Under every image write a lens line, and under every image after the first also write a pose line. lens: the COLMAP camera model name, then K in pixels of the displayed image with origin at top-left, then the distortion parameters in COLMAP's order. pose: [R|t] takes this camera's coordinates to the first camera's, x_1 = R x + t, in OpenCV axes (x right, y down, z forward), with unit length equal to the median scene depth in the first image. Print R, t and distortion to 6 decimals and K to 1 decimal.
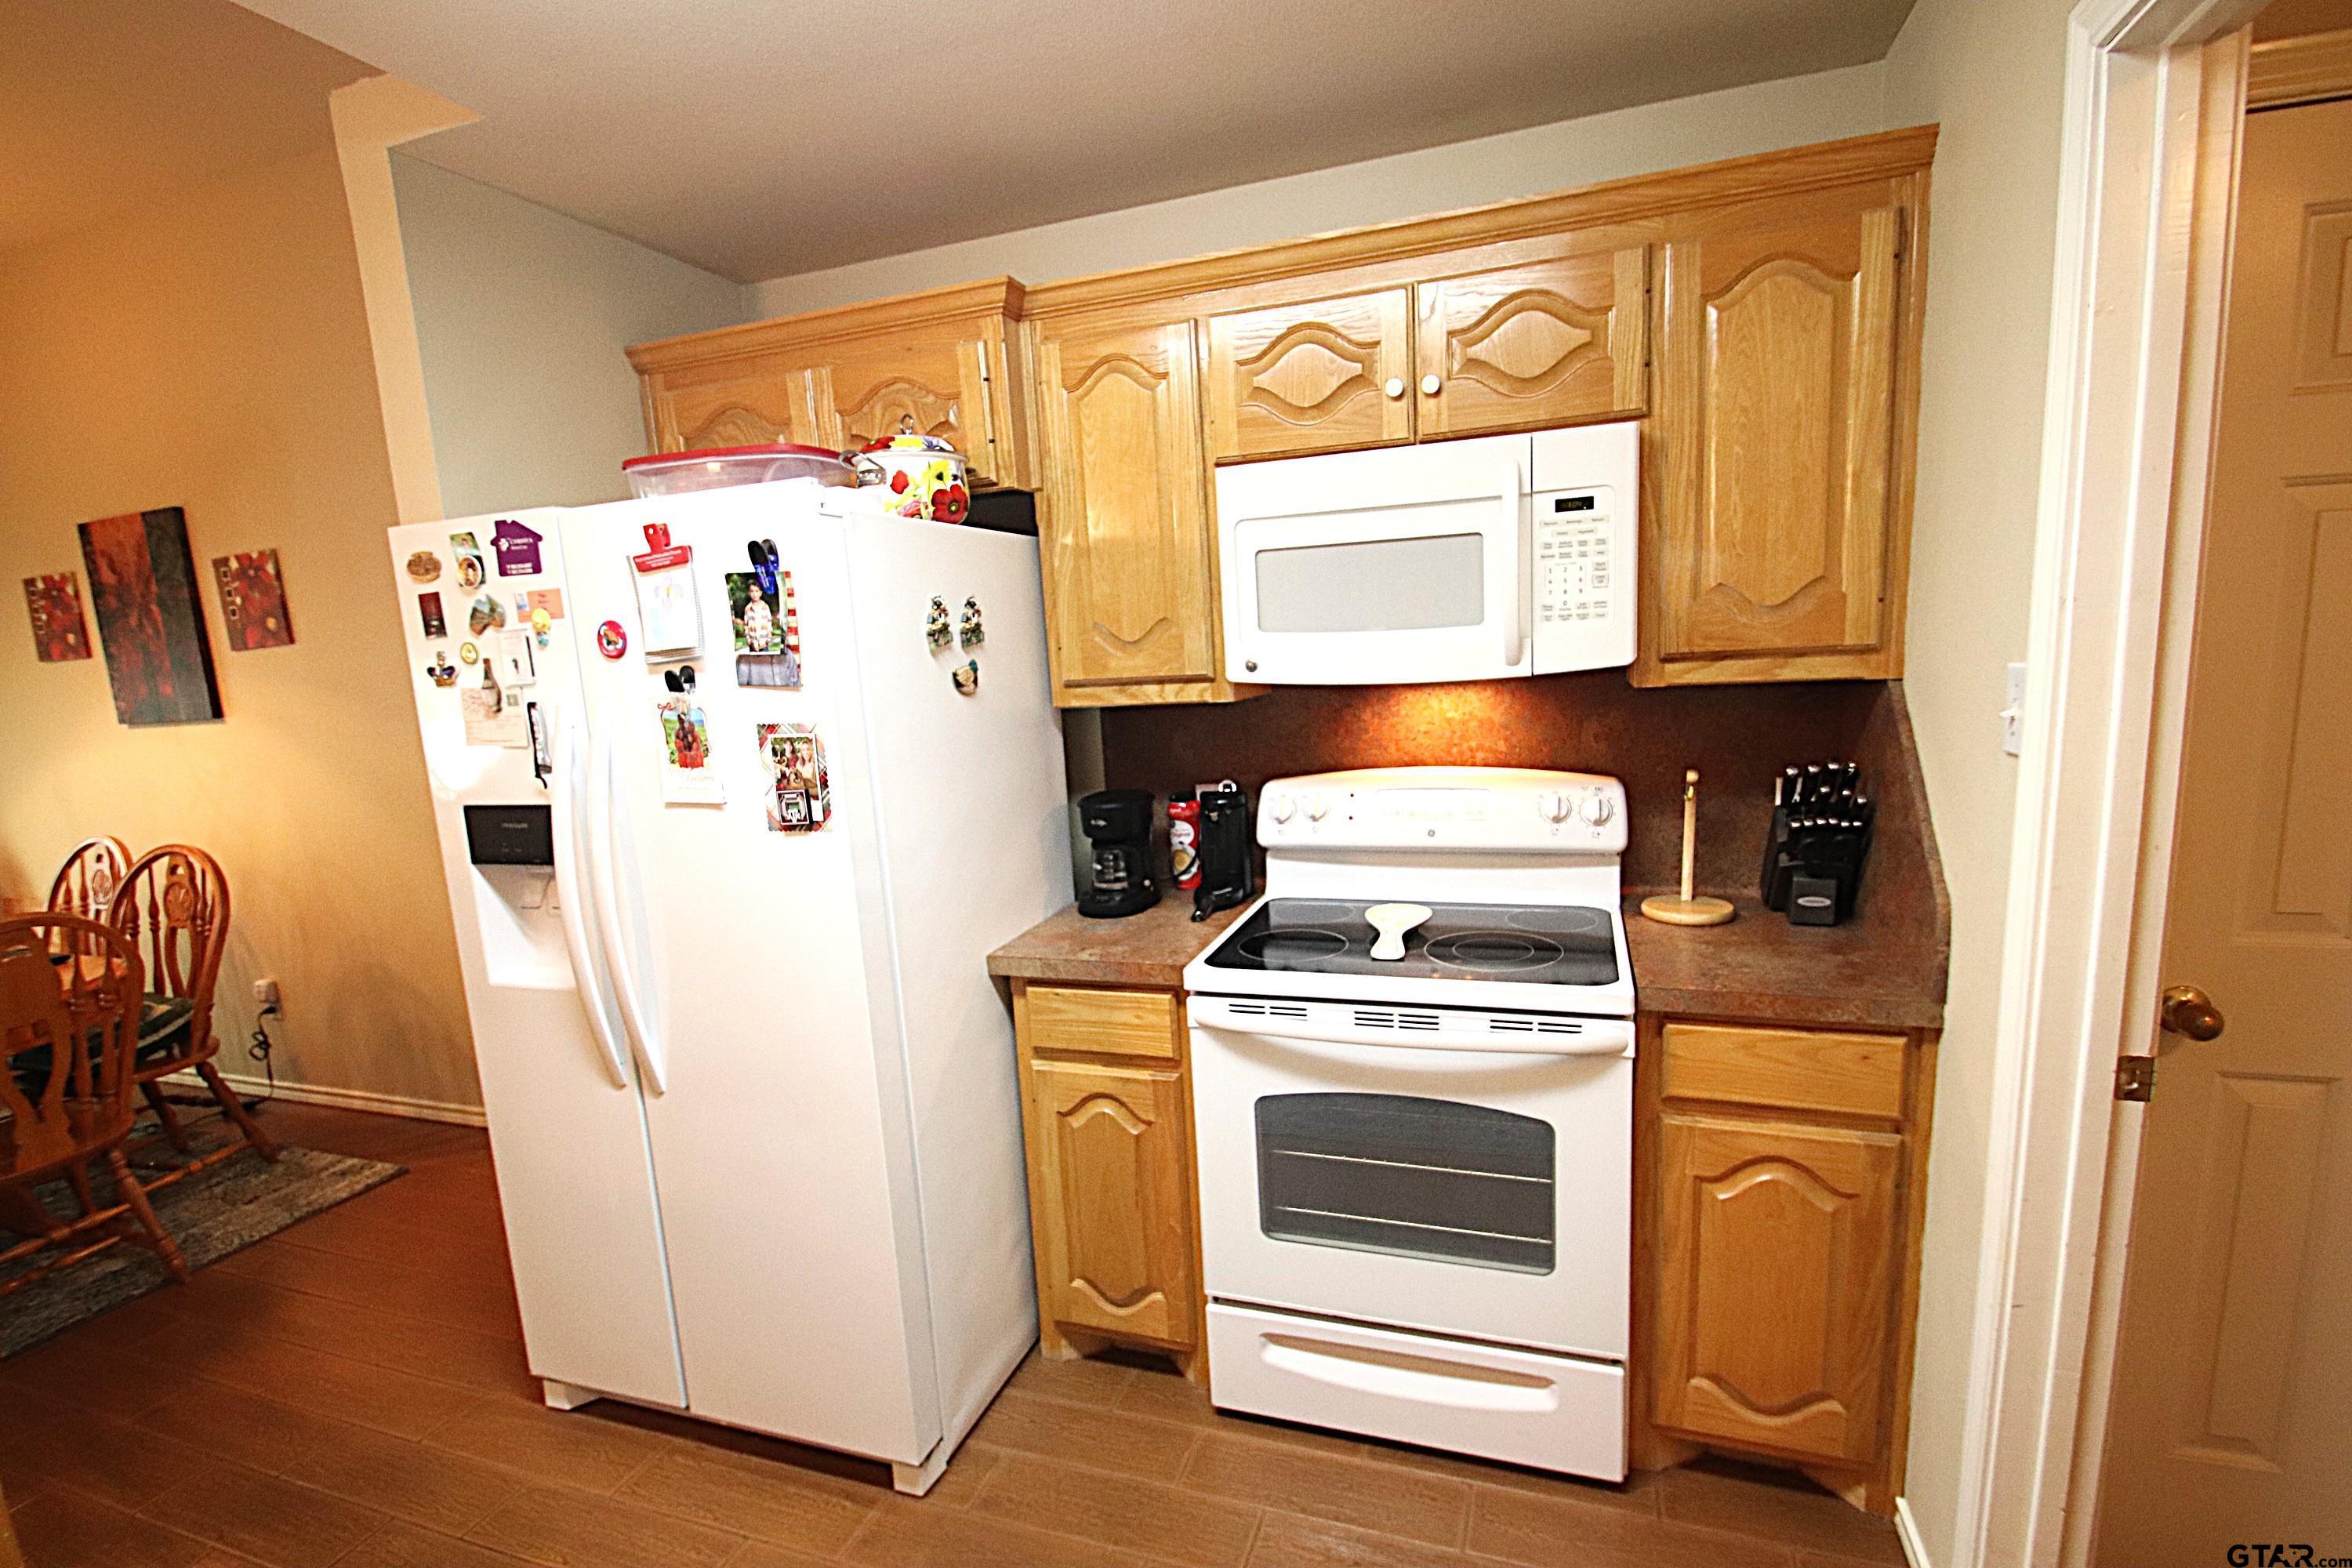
lens RADIAL K [[1090.7, 0, 1176.2], [0, 1090.7, 831.5], [0, 0, 1]] dist [0.013719, -0.016409]
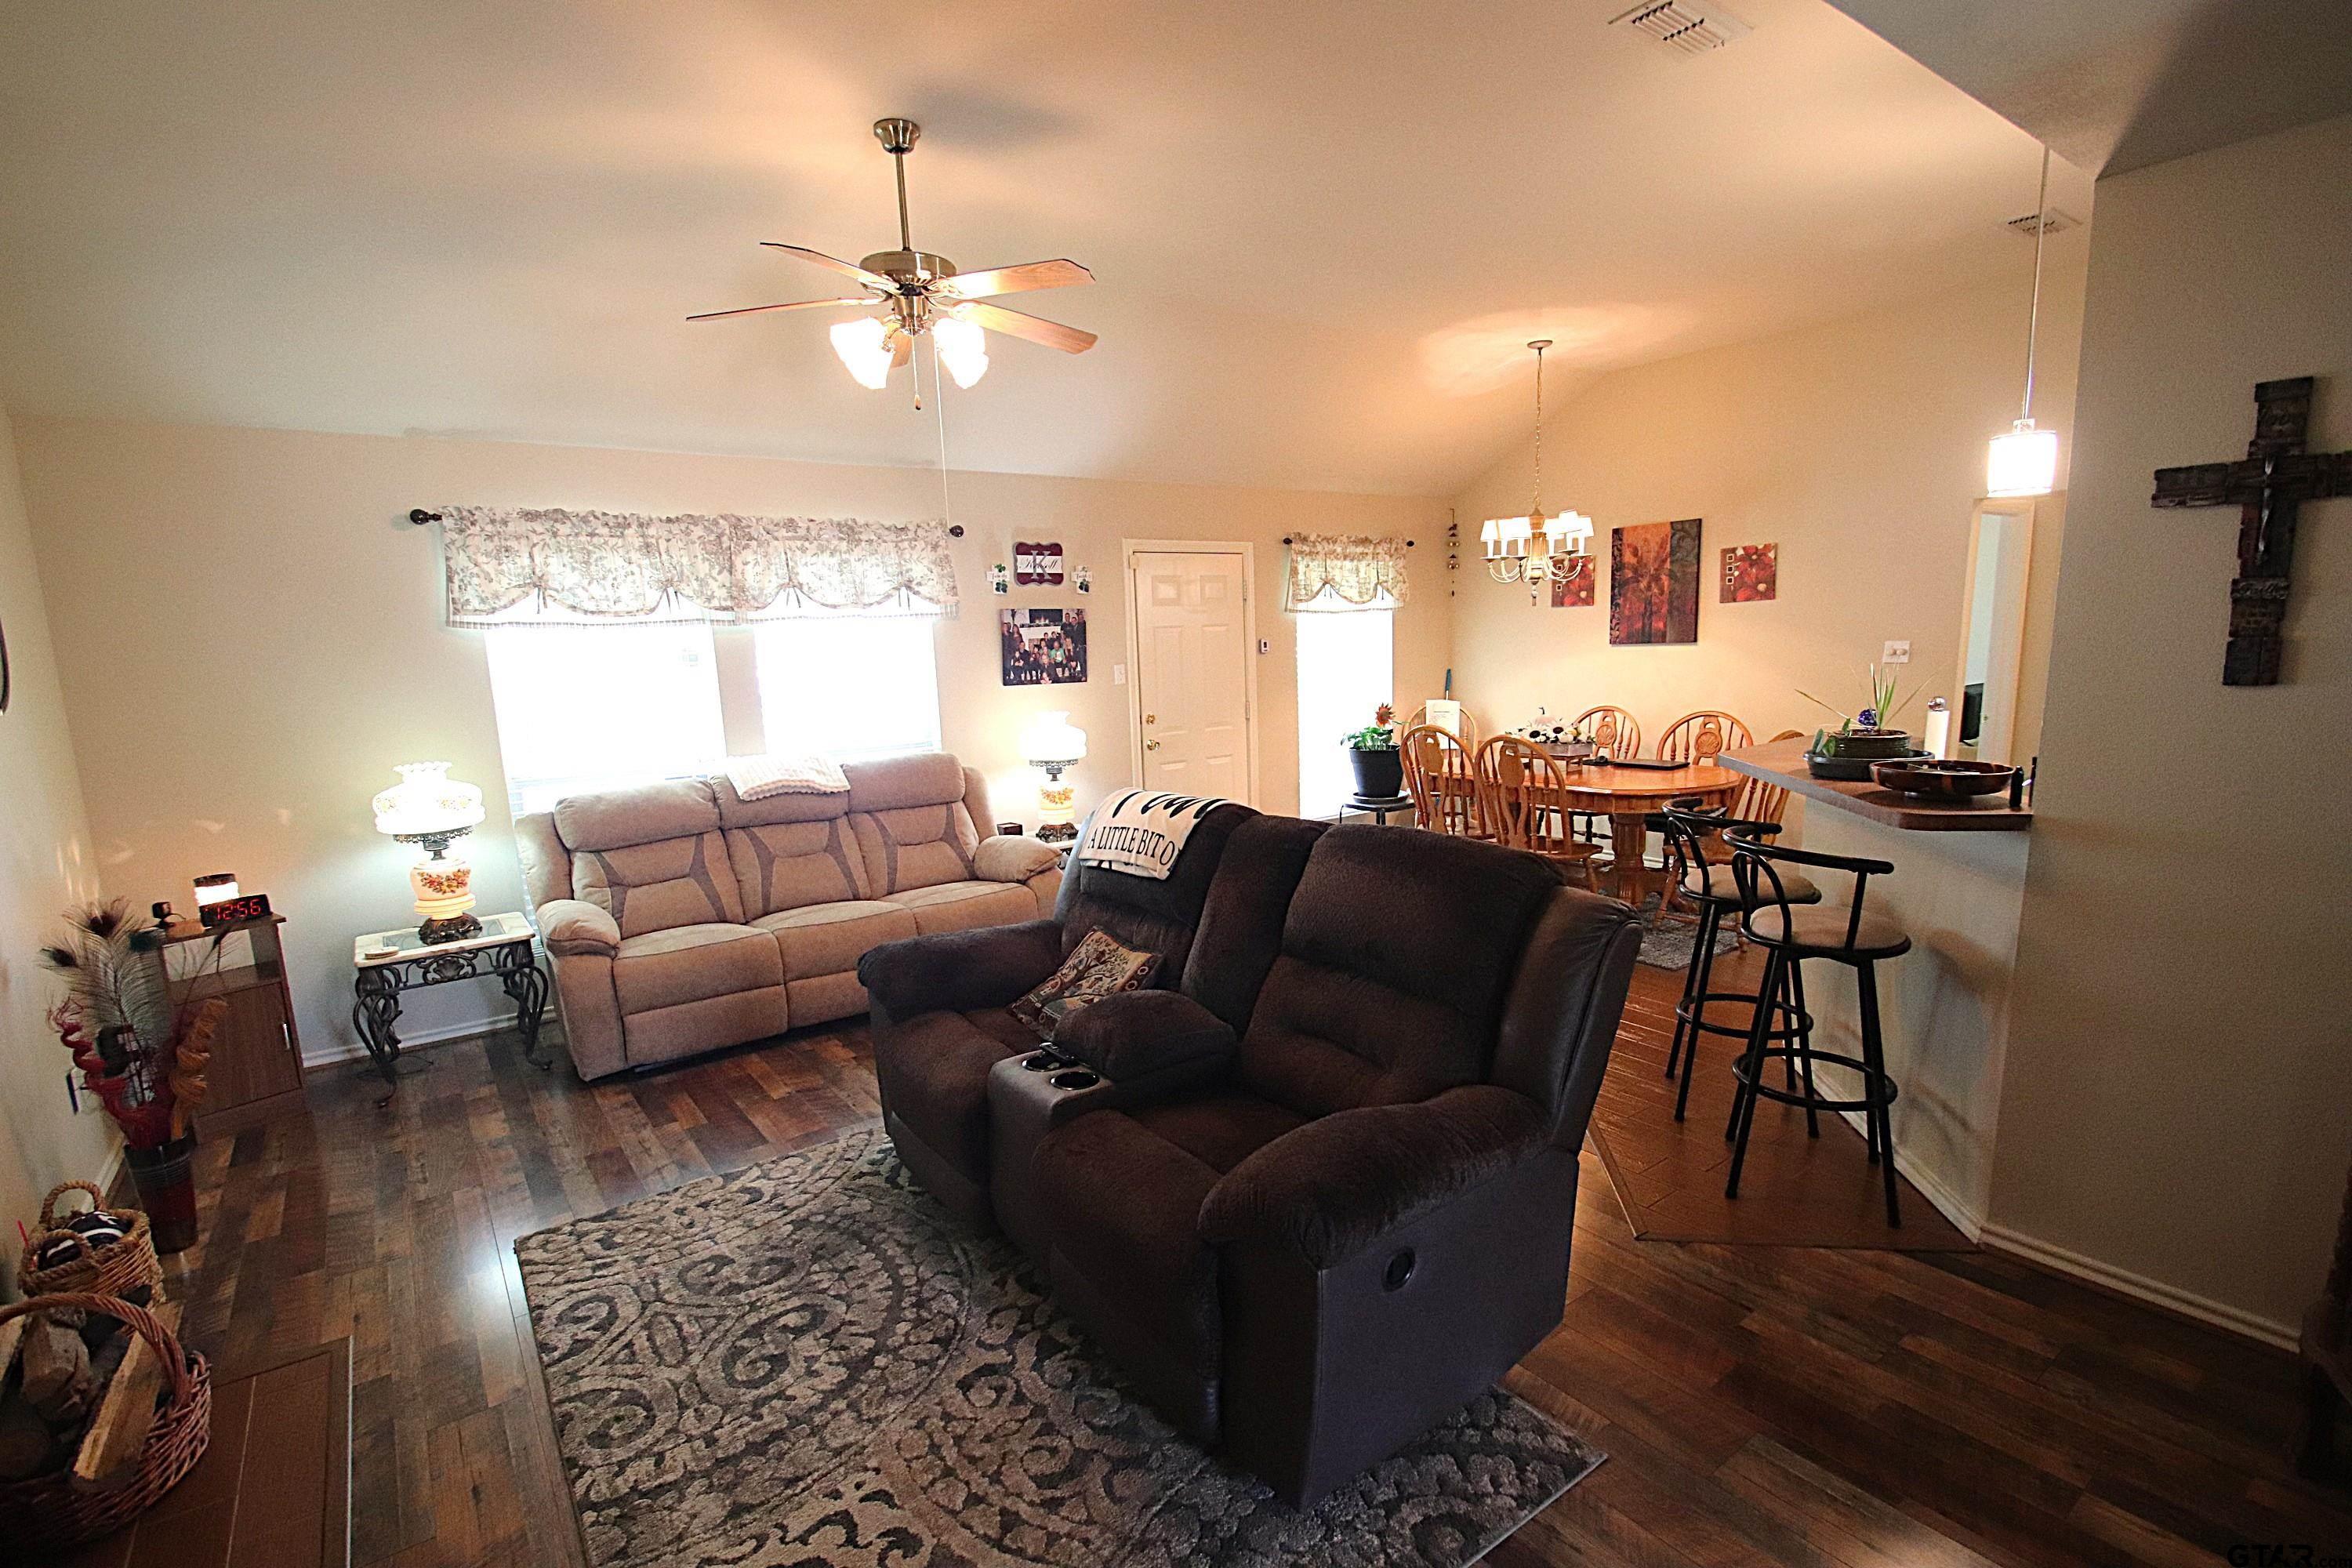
lens RADIAL K [[1090.7, 0, 1188.6], [0, 1090.7, 821.1], [0, 0, 1]] dist [0.013719, -0.016409]
pose [[0.829248, 0.123779, -0.545001, -1.086684], [-0.109925, 0.992240, 0.058099, 0.314907], [0.547964, 0.011731, 0.836420, -1.678712]]
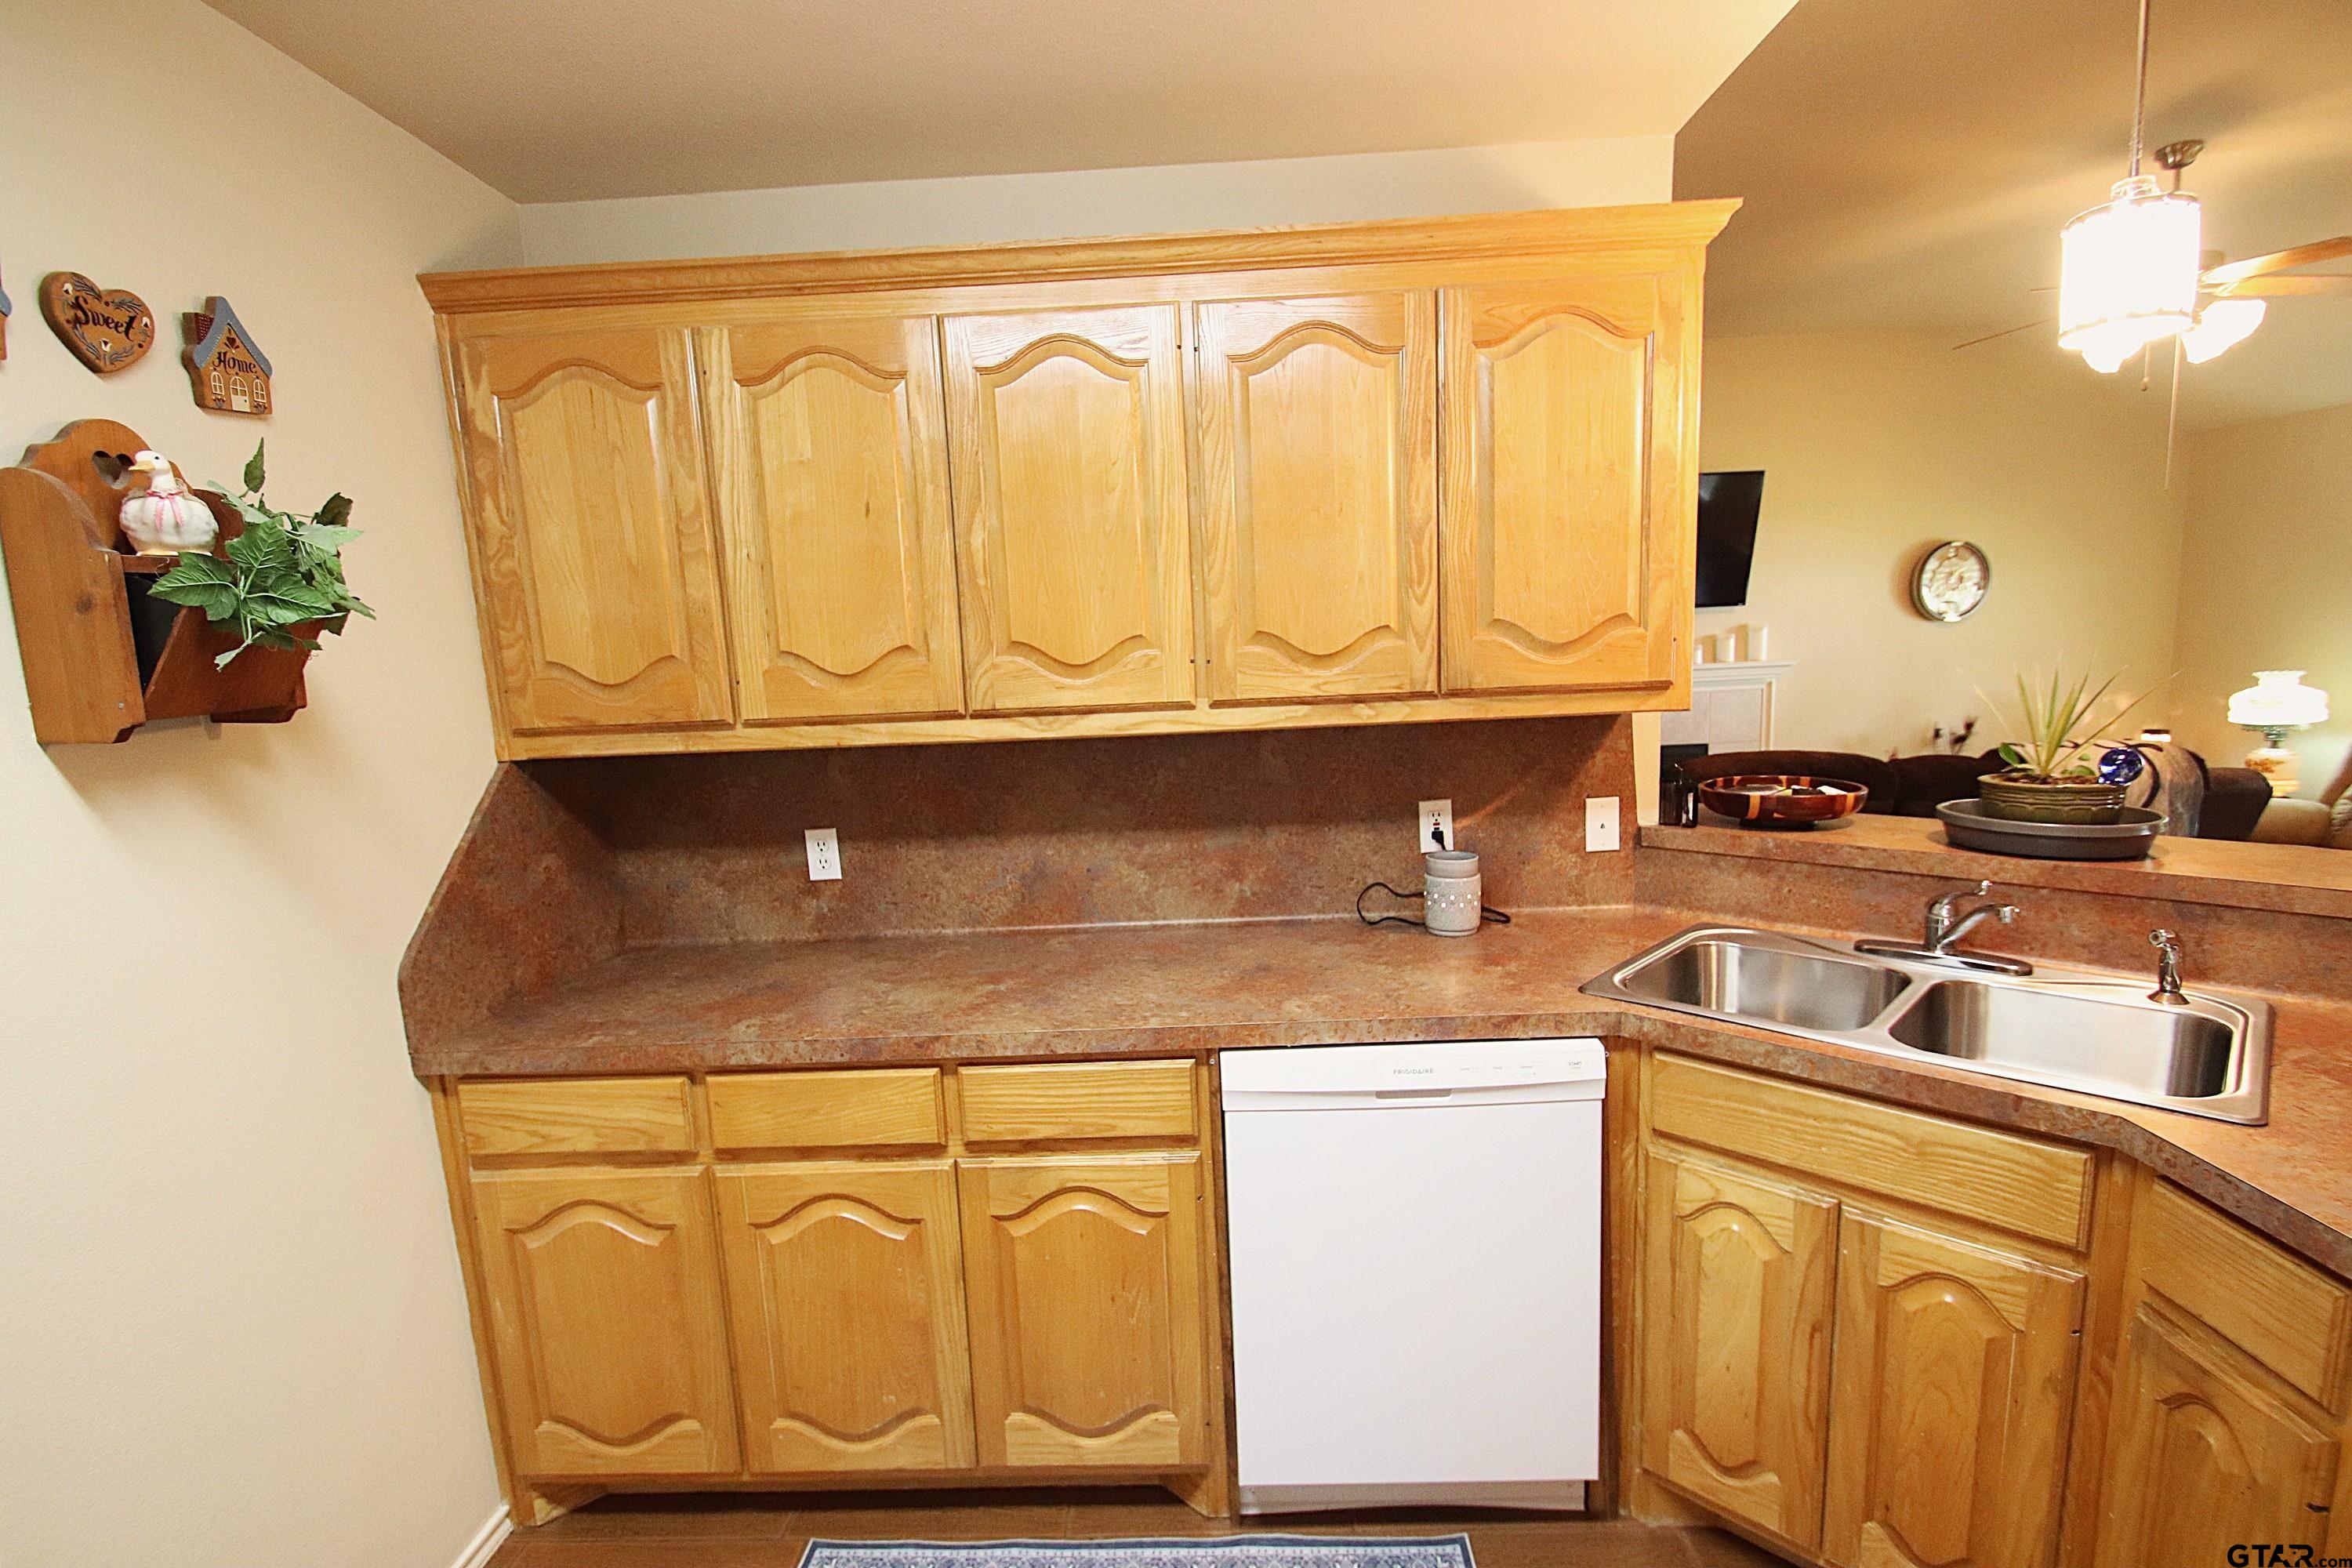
lens RADIAL K [[1090.7, 0, 1184.3], [0, 1090.7, 823.0], [0, 0, 1]] dist [0.013719, -0.016409]
pose [[-0.944974, 0.145331, -0.293092, -0.123335], [0.039949, 0.940466, 0.337531, -0.161861], [0.324697, 0.307250, -0.894522, 0.882224]]
